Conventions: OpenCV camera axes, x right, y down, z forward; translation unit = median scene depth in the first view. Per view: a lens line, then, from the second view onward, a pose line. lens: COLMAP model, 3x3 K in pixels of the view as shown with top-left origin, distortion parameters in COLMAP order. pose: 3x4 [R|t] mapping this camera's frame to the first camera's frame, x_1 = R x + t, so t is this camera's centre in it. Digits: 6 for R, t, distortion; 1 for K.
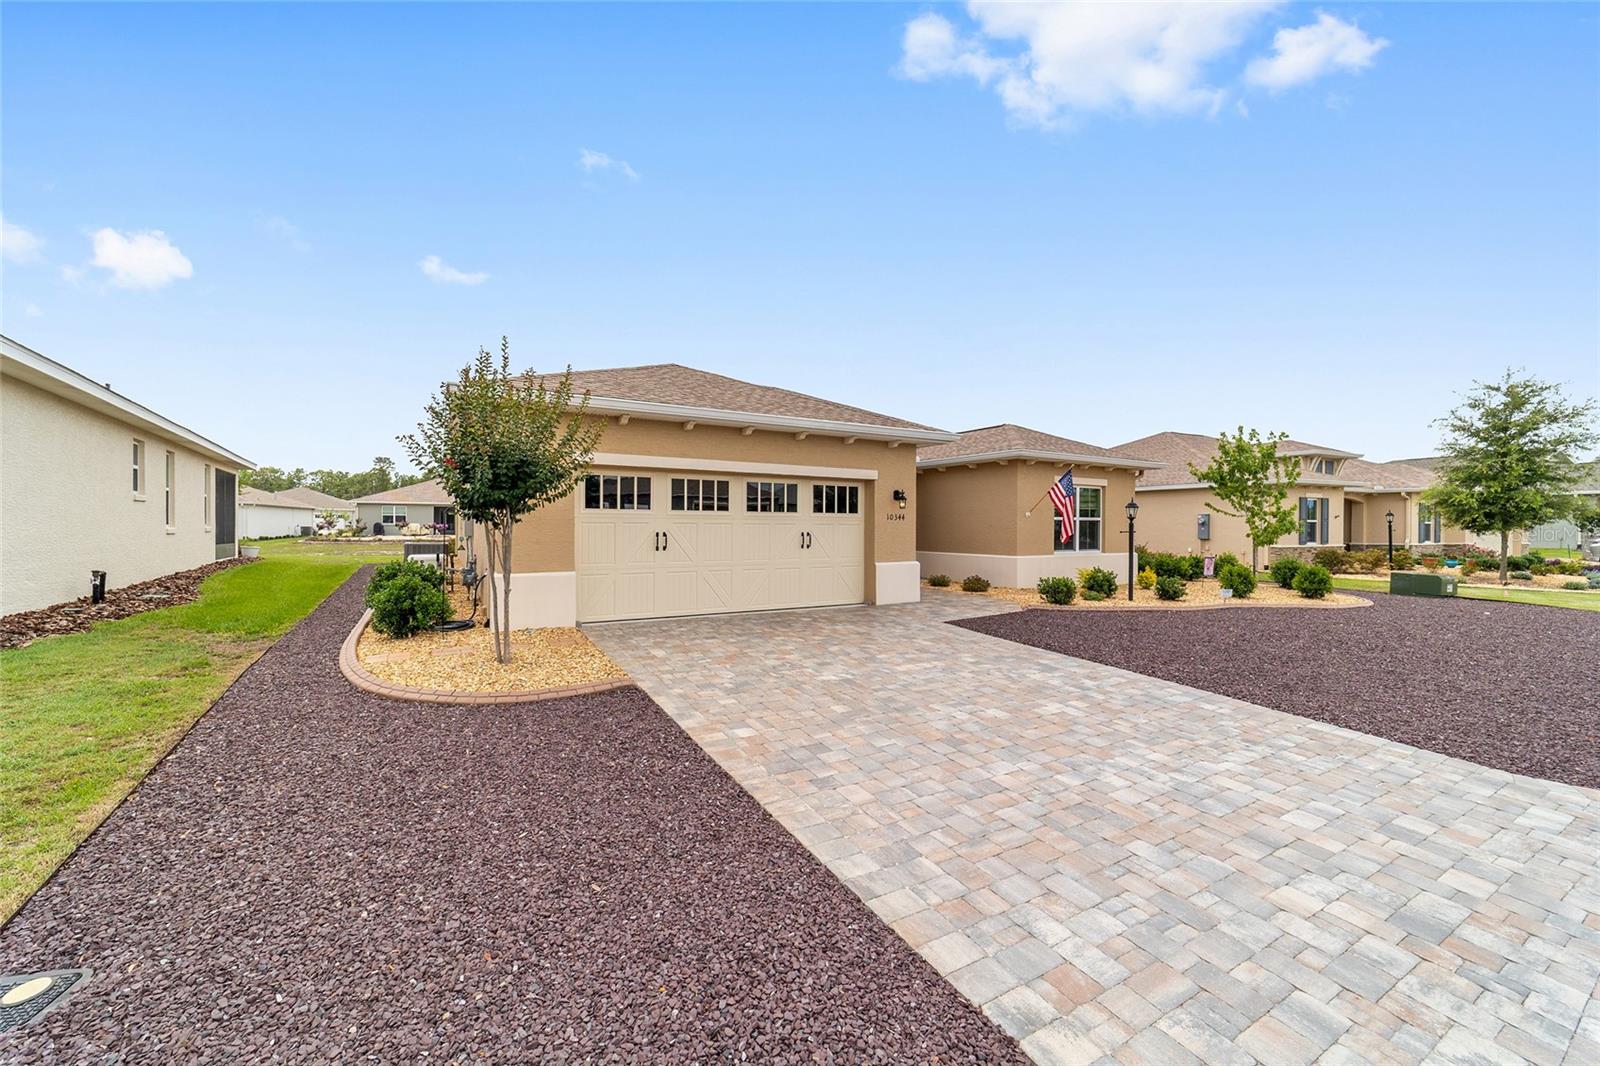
lens RADIAL K [[620.0, 0, 800.0], [0, 620.0, 533.0], [0, 0, 1]] dist [-0.014045, 0.006935]
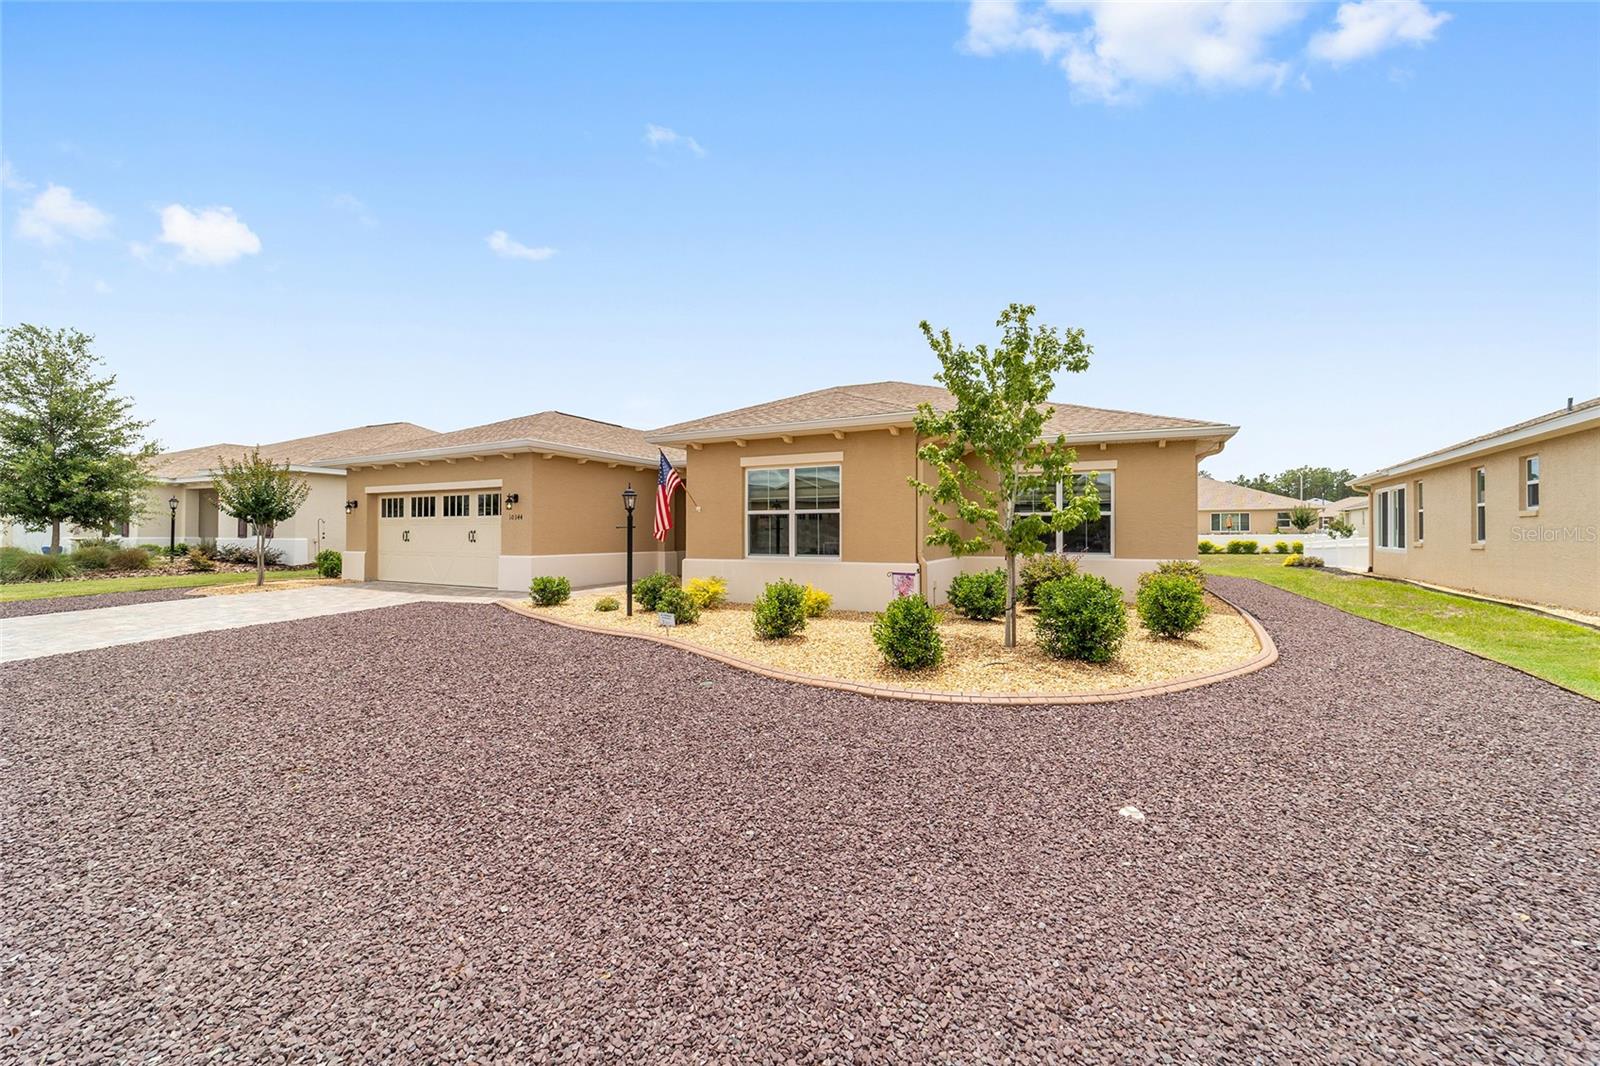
lens RADIAL K [[620.0, 0, 800.0], [0, 620.0, 533.0], [0, 0, 1]] dist [-0.014045, 0.006935]
pose [[0.537605, -0.005933, -0.843176, 1.434348], [-0.008029, 0.999894, -0.012155, 0.014494], [0.843159, 0.013305, 0.537500, 0.829965]]
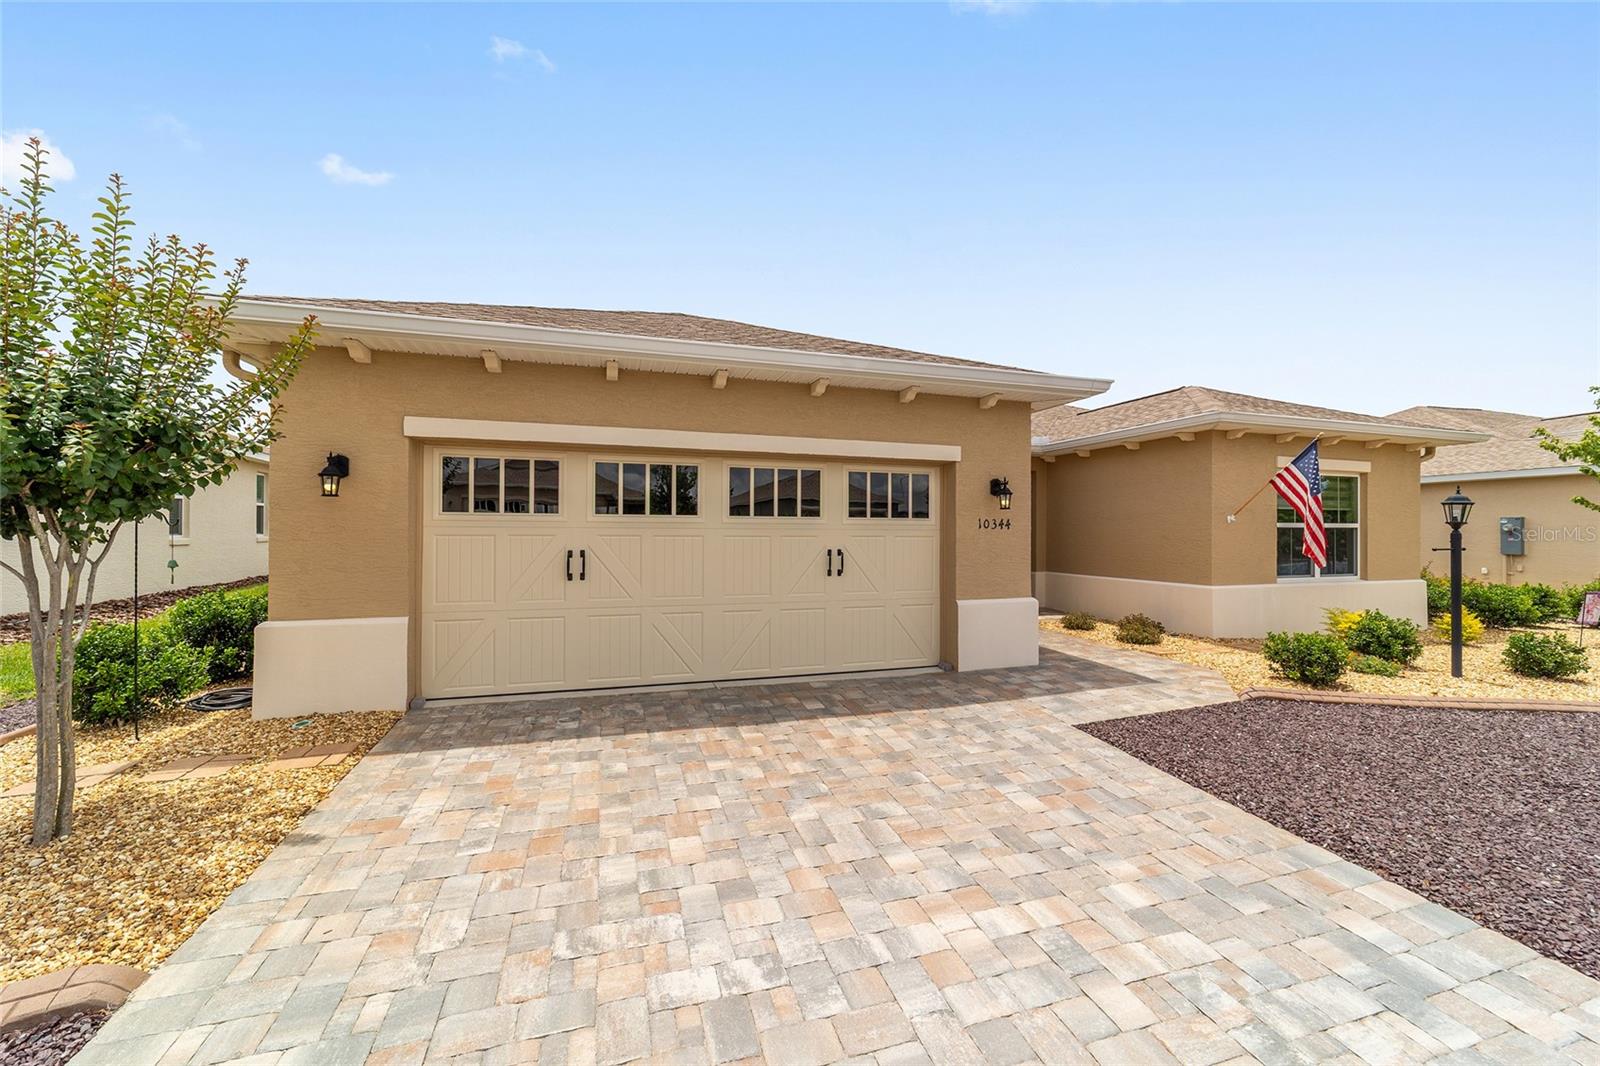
lens RADIAL K [[613.6, 0, 798.4], [0, 613.6, 531.1], [0, 0, 1]] dist [-0.013415, 0.007060]
pose [[0.974504, -0.001013, -0.224367, 0.103526], [-0.002150, 0.999902, -0.013849, -0.010136], [0.224359, 0.013978, 0.974406, 0.382565]]
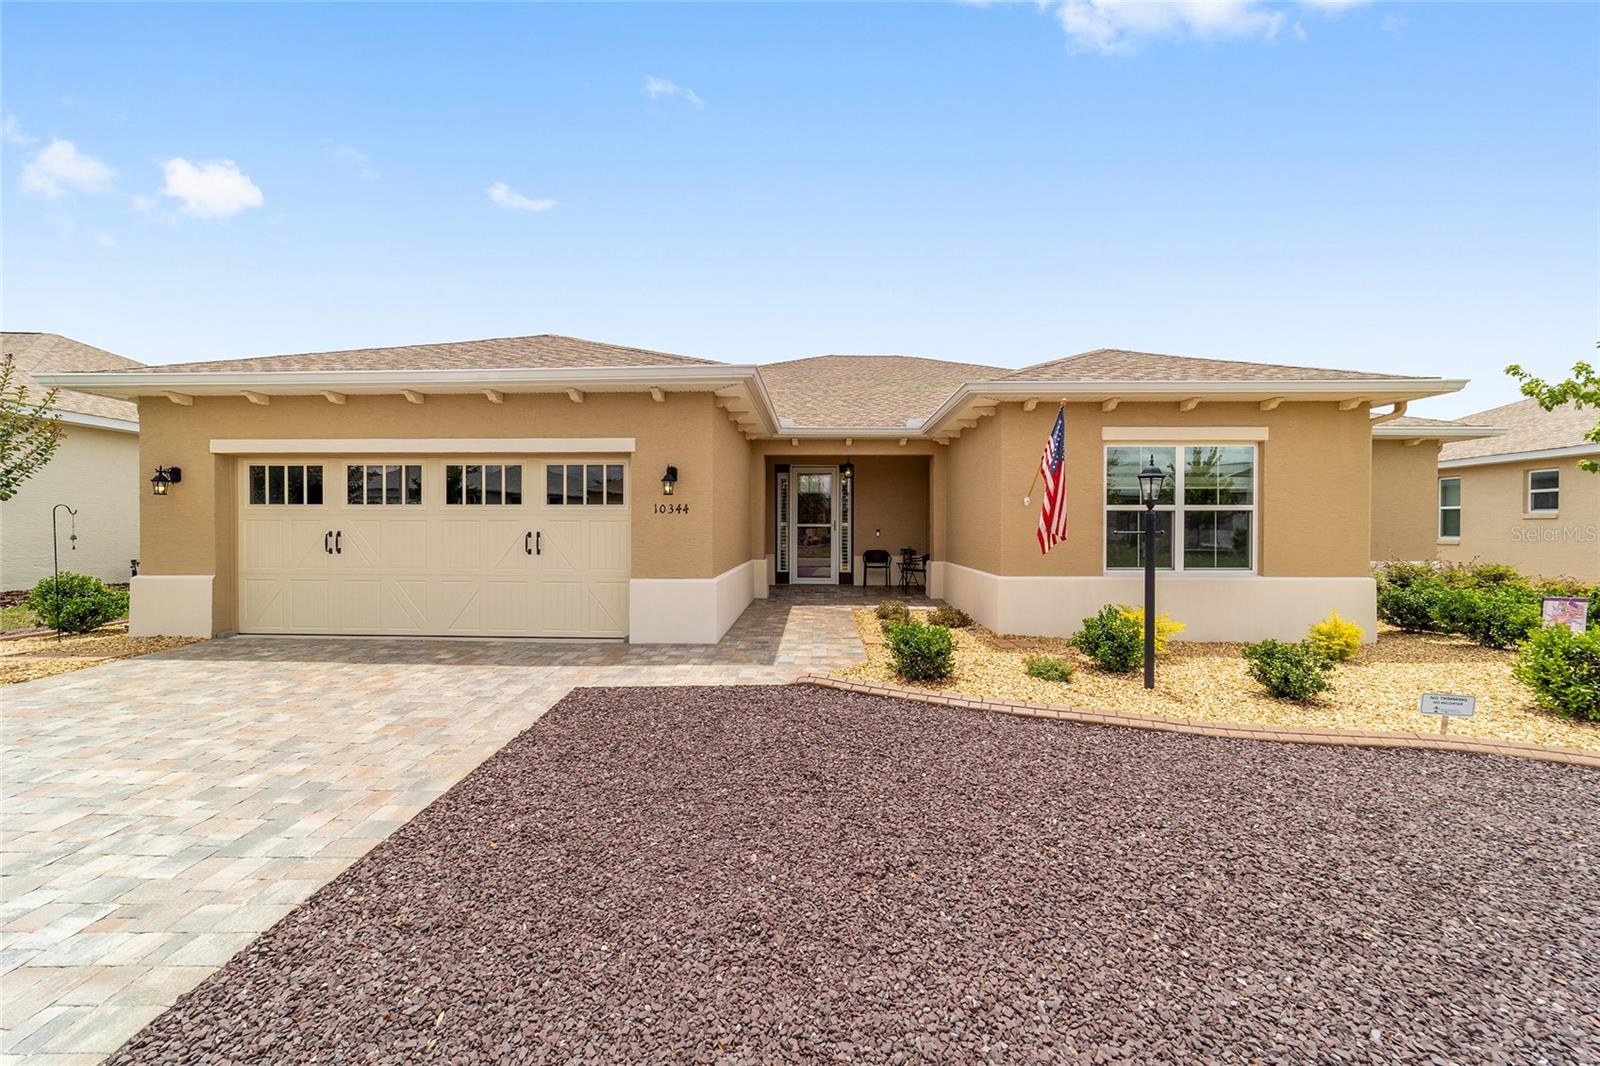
lens RADIAL K [[607.5, 0, 800.0], [0, 607.5, 533.0], [0, 0, 1]] dist [-0.002604, 0.000058]
pose [[0.843276, 0.004791, -0.537460, 0.610675], [-0.003851, 0.999988, 0.002872, -0.002852], [0.537468, -0.000352, 0.843284, 0.540793]]
